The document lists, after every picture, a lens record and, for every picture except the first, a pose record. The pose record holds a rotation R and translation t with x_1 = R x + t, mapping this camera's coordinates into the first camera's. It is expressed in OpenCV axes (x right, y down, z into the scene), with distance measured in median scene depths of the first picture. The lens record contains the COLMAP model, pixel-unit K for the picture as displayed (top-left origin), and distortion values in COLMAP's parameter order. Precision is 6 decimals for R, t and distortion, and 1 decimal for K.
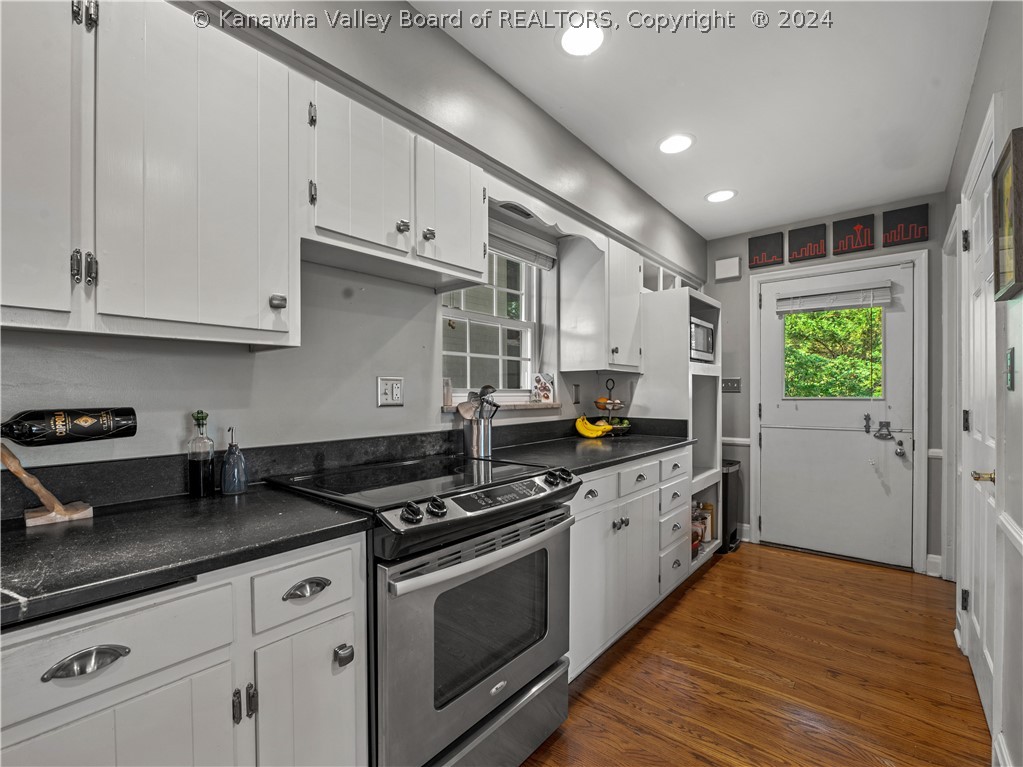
lens RADIAL K [[461.2, 0, 511.4], [0, 461.2, 397.1], [0, 0, 1]] dist [-0.009431, 0.000231]
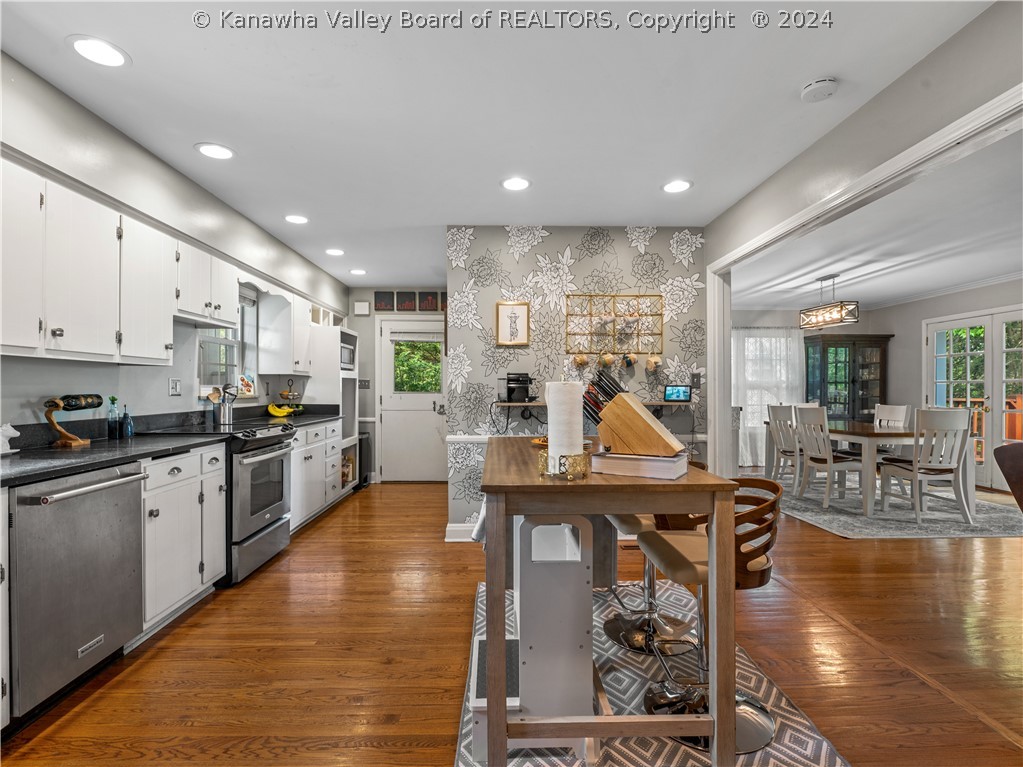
lens RADIAL K [[505.3, 0, 507.0], [0, 505.3, 390.1], [0, 0, 1]] dist [-0.015603, 0.000139]
pose [[0.754091, 0.002953, 0.656764, -0.368233], [0.000938, 0.999984, -0.005573, 0.007430], [-0.656770, 0.004819, 0.754076, -0.798879]]
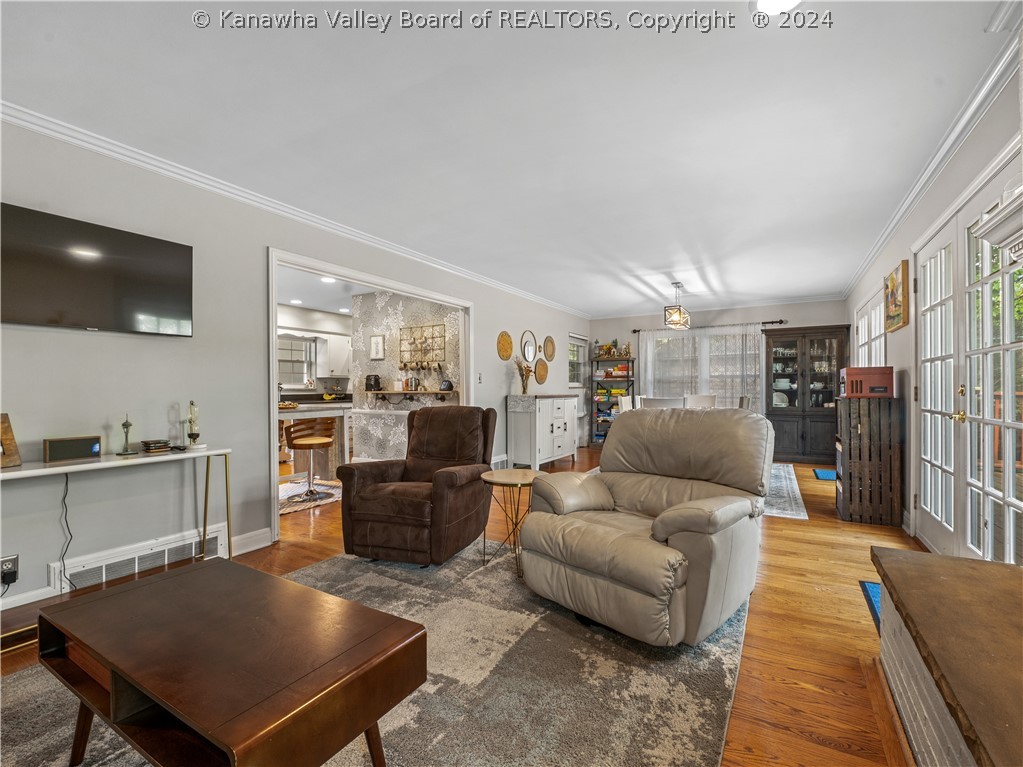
lens RADIAL K [[457.4, 0, 509.4], [0, 457.4, 380.5], [0, 0, 1]] dist [-0.010756, -0.000201]
pose [[0.986327, 0.002421, 0.164779, 0.838857], [0.001238, 0.999755, -0.022100, 0.029802], [-0.164792, 0.022002, 0.986083, -2.068596]]
